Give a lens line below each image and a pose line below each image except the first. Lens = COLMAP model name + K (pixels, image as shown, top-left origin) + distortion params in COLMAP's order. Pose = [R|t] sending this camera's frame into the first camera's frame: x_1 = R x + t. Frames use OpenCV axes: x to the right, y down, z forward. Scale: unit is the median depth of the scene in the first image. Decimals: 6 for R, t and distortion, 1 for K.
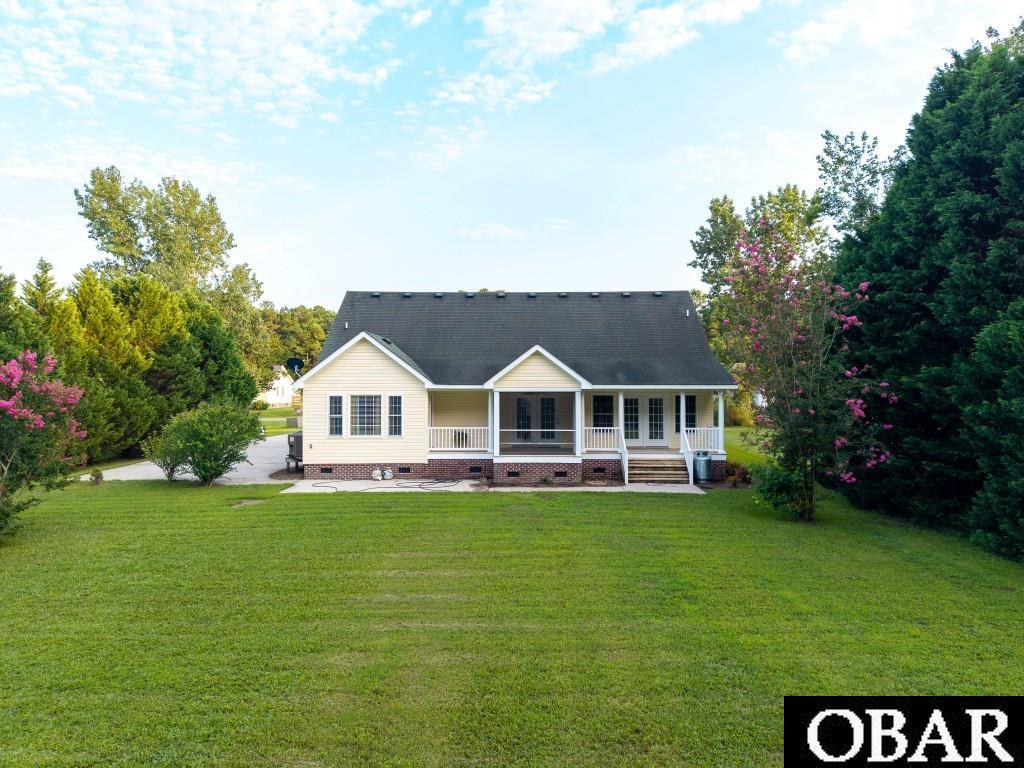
lens RADIAL K [[691.4, 0, 534.8], [0, 691.4, 383.1], [0, 0, 1]] dist [0.000974, -0.001416]
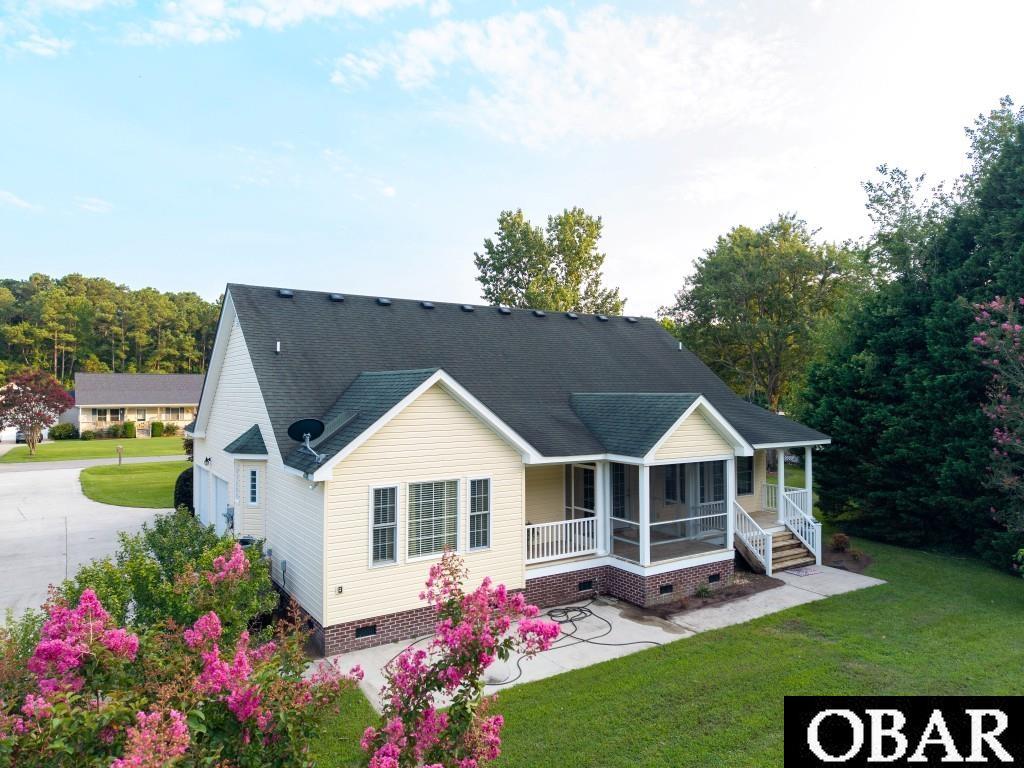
lens RADIAL K [[680.3, 0, 513.4], [0, 680.3, 382.1], [0, 0, 1]] dist [0.045100, -0.060771]
pose [[0.839748, 0.005013, 0.542953, -0.490588], [0.000554, 0.999949, -0.010089, -0.057874], [-0.542976, 0.008773, 0.839702, 0.502062]]
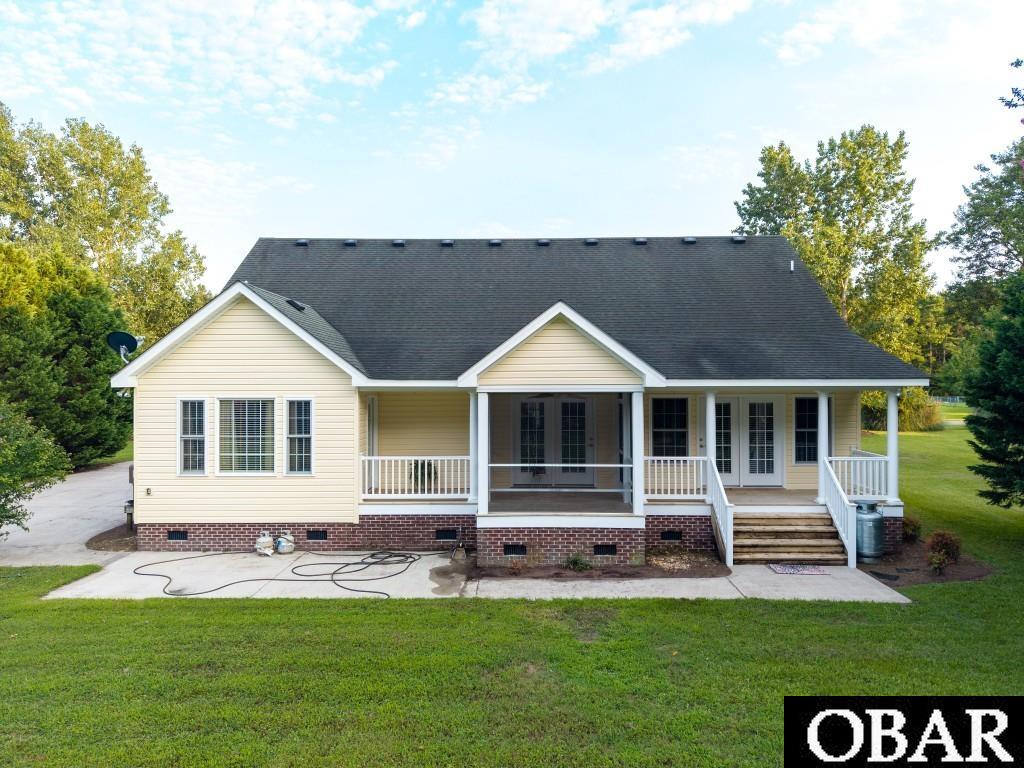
lens RADIAL K [[680.3, 0, 513.4], [0, 680.3, 382.1], [0, 0, 1]] dist [0.045100, -0.060771]
pose [[0.999683, -0.003044, -0.024986, -0.017995], [0.003076, 0.999994, 0.001250, 0.003821], [0.024982, -0.001326, 0.999687, 0.460167]]
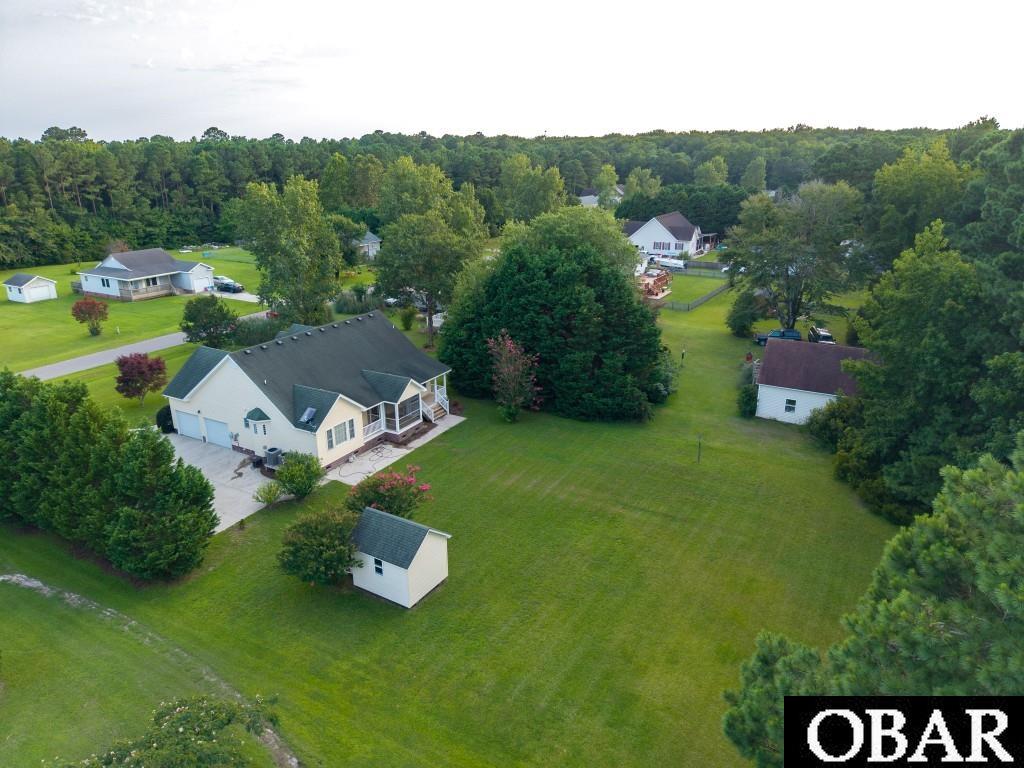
lens RADIAL K [[659.8, 0, 525.5], [0, 659.8, 398.4], [0, 0, 1]] dist [0.065021, -0.055626]
pose [[0.481233, -0.302180, 0.822862, -1.495150], [-0.000271, 0.938654, 0.344861, -0.687694], [-0.876593, -0.166182, 0.451629, -0.275829]]
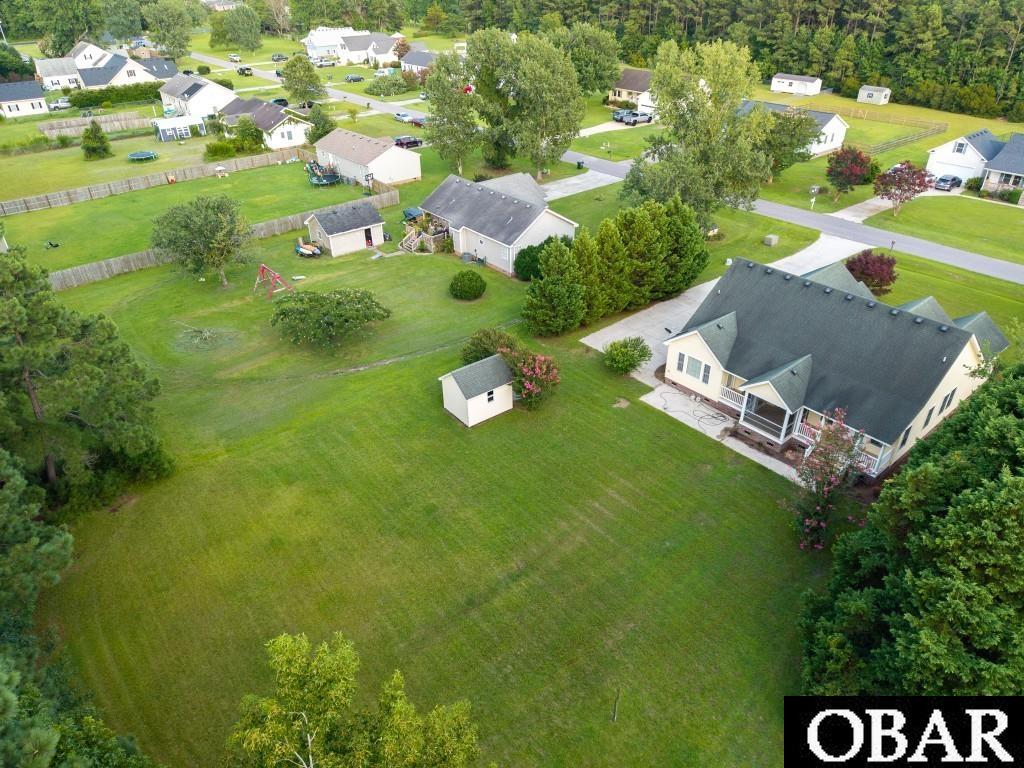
lens RADIAL K [[698.8, 0, 511.9], [0, 698.8, 381.9], [0, 0, 1]] dist [0.031963, -0.000238]
pose [[0.644249, 0.401040, -0.651237, 0.703435], [0.001222, 0.850955, 0.525238, -0.932664], [0.764815, -0.339180, 0.547737, -0.450240]]
